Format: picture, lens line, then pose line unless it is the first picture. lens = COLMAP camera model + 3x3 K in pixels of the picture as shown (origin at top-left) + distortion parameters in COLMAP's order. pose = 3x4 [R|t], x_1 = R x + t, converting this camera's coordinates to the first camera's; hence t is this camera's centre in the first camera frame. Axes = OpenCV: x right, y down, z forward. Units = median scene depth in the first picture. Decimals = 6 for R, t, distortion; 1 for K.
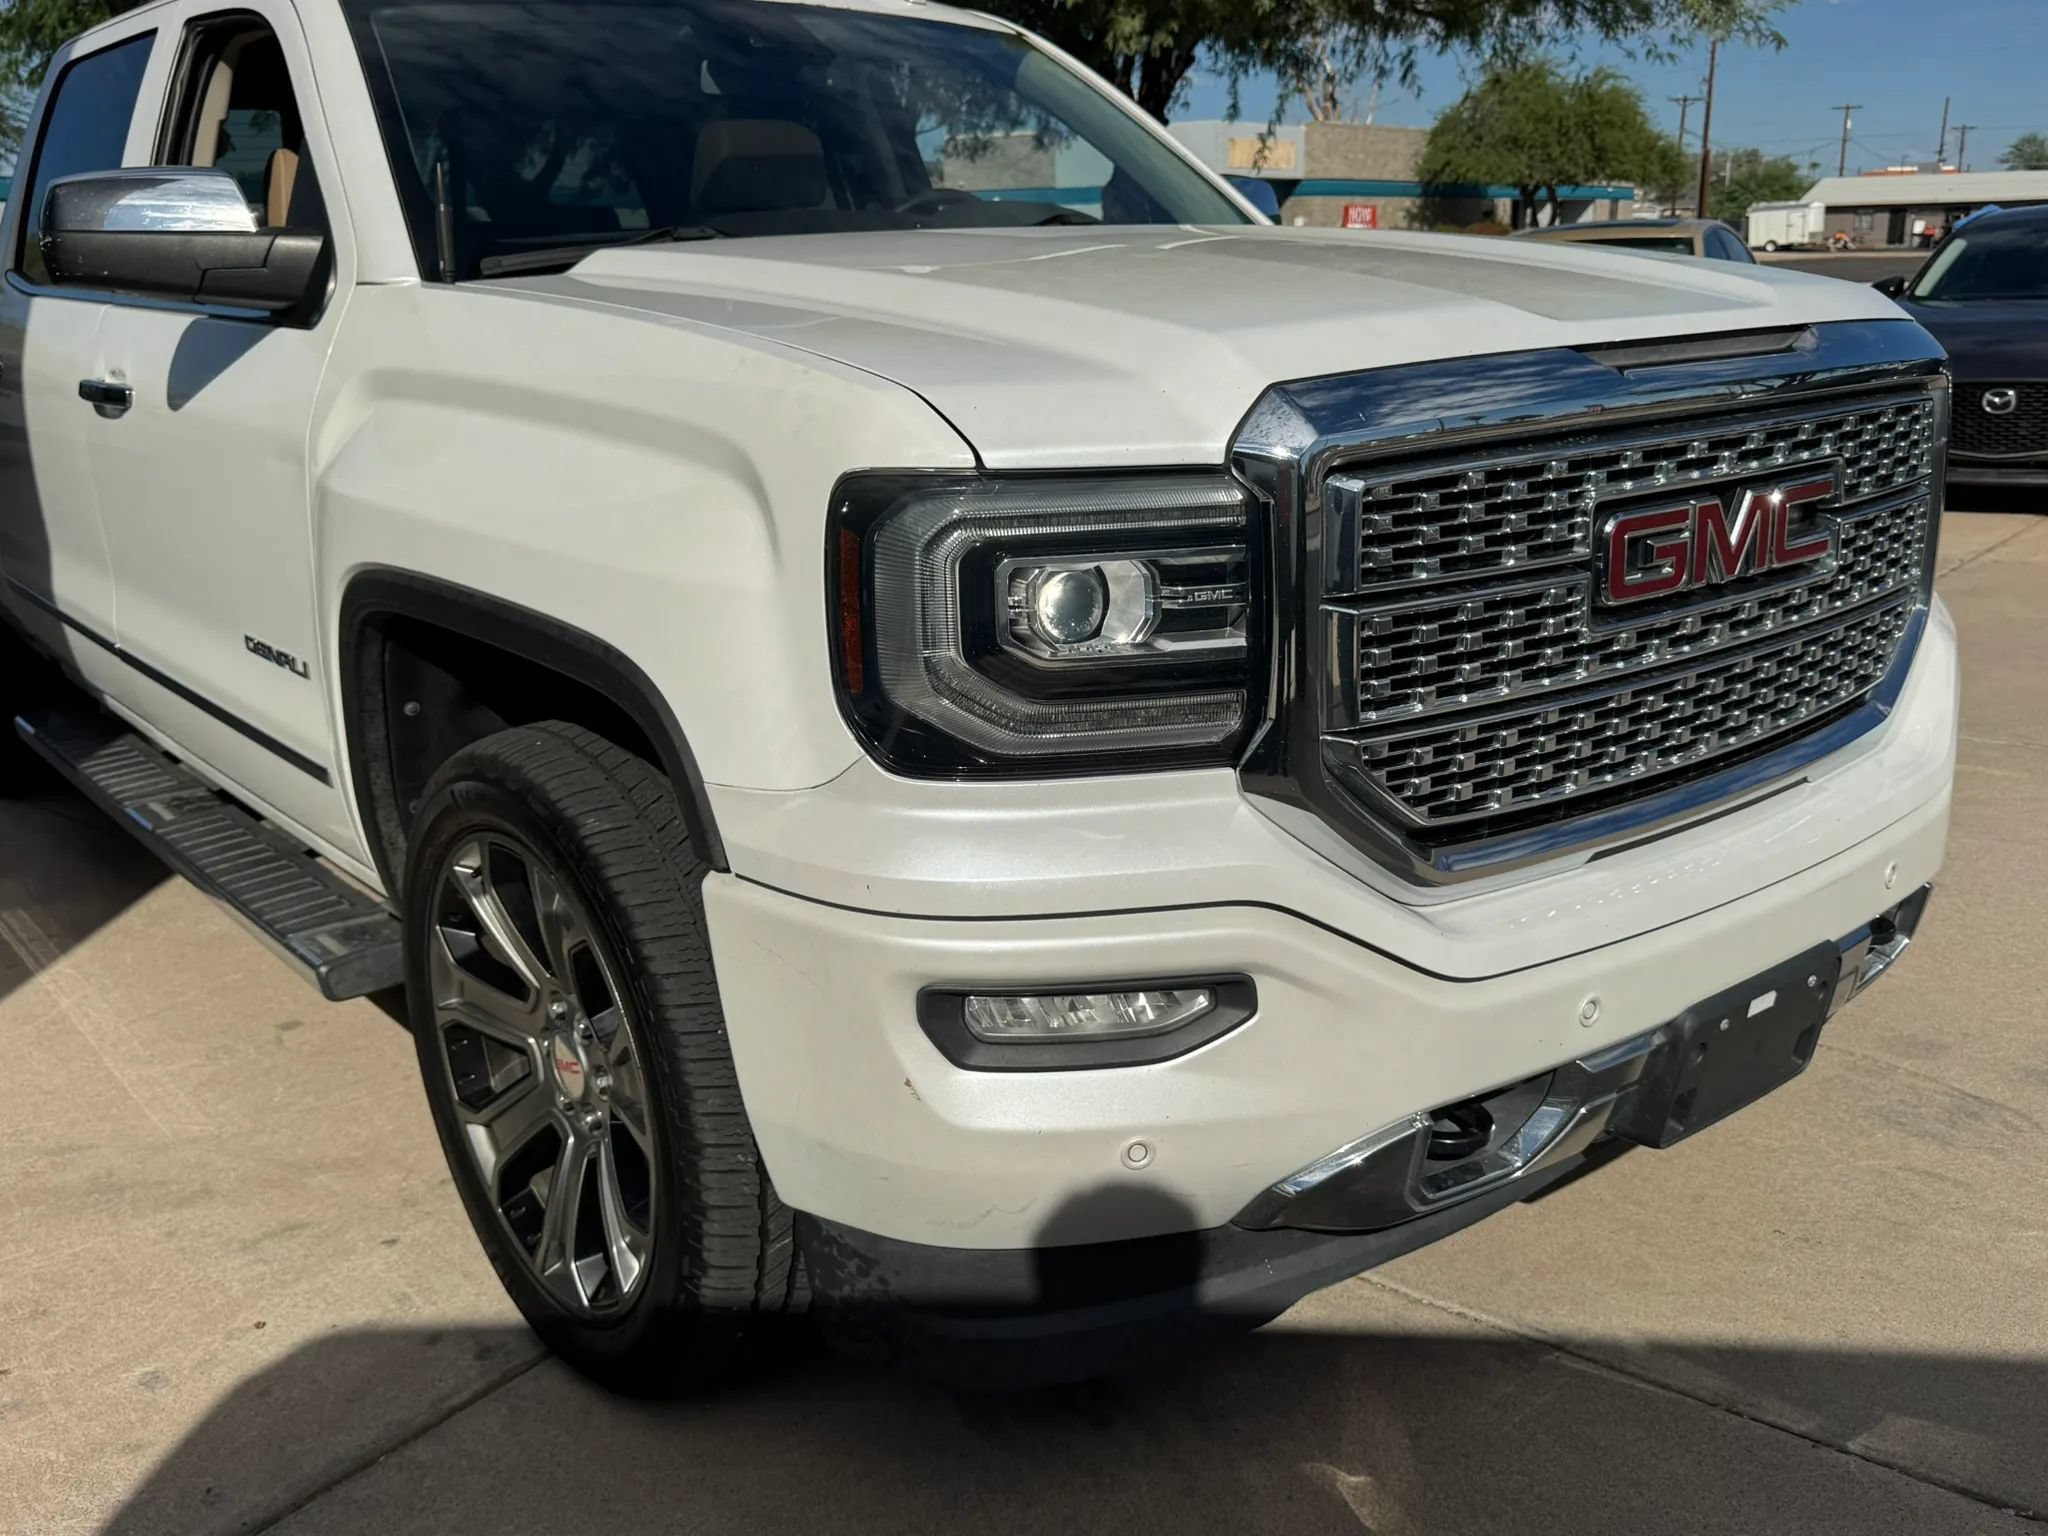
lens RADIAL K [[1875.5, 0, 1024.0], [0, 1875.5, 768.0], [0, 0, 1]] dist [0.142840, -0.279130]
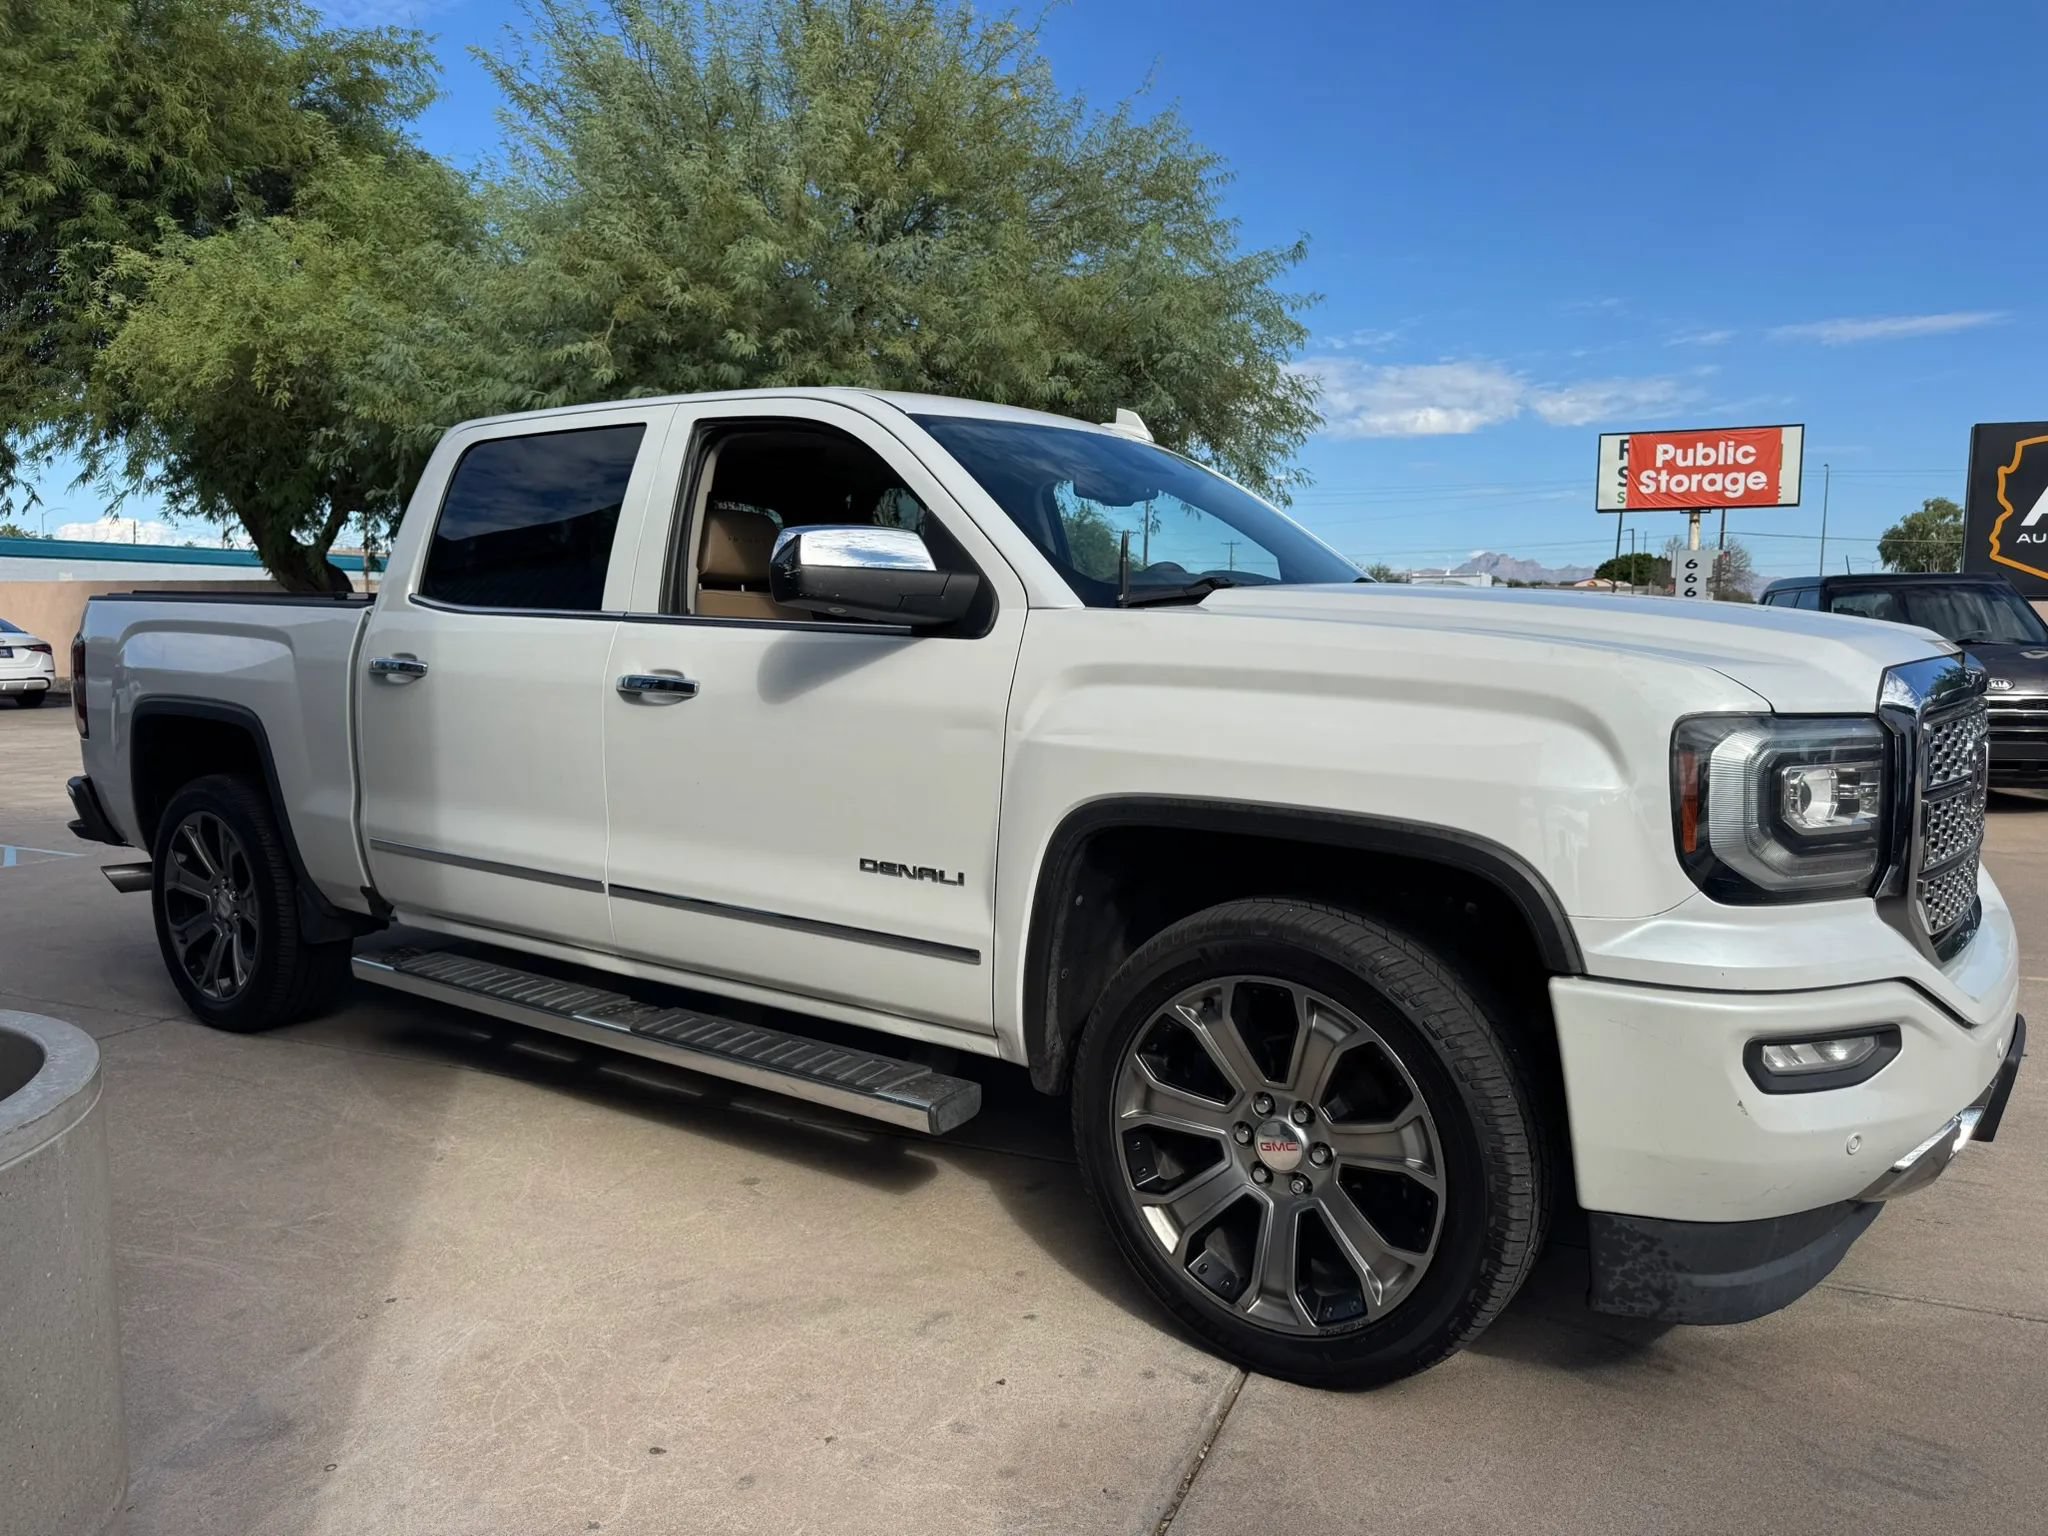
lens RADIAL K [[1482.4, 0, 1059.2], [0, 1482.4, 738.8], [0, 0, 1]] dist [0.071929, -0.113684]
pose [[0.962574, 0.007501, 0.270916, -0.745900], [0.042946, 0.982766, -0.179798, 0.055613], [-0.267595, 0.184704, 0.945662, -0.058600]]
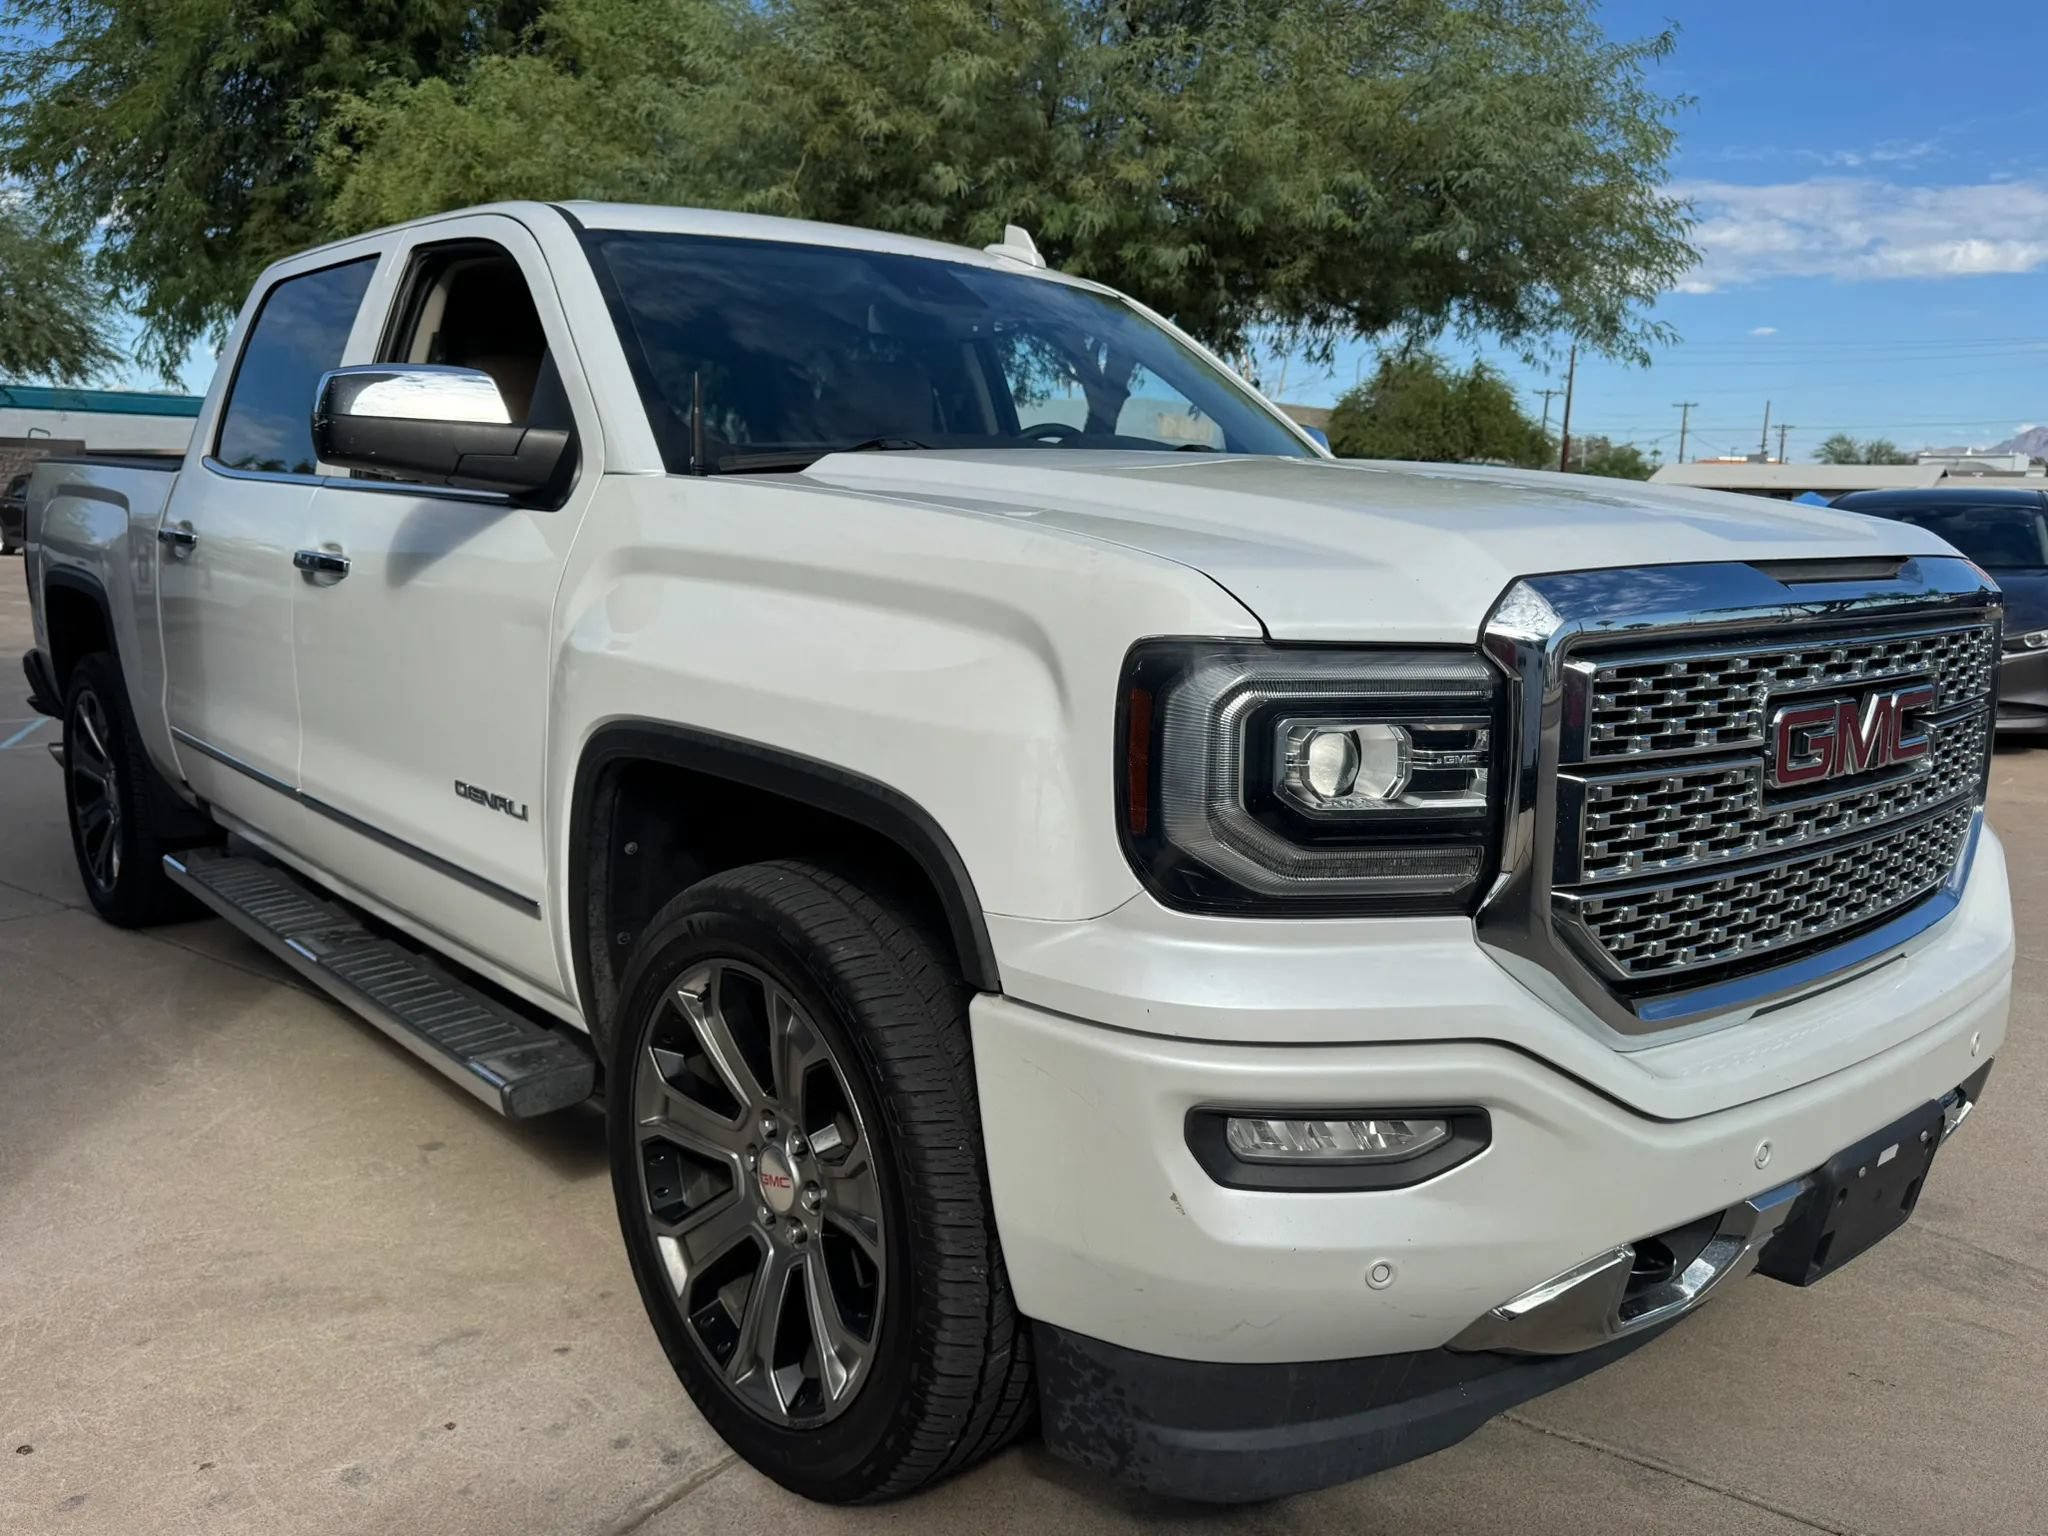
lens RADIAL K [[1674.3, 0, 1024.0], [0, 1674.3, 768.0], [0, 0, 1]] dist [0.142809, -0.265560]
pose [[0.998708, 0.038142, 0.033584, -0.150640], [-0.034356, 0.993679, -0.106871, 0.022813], [-0.037448, 0.105579, 0.993706, 0.011591]]
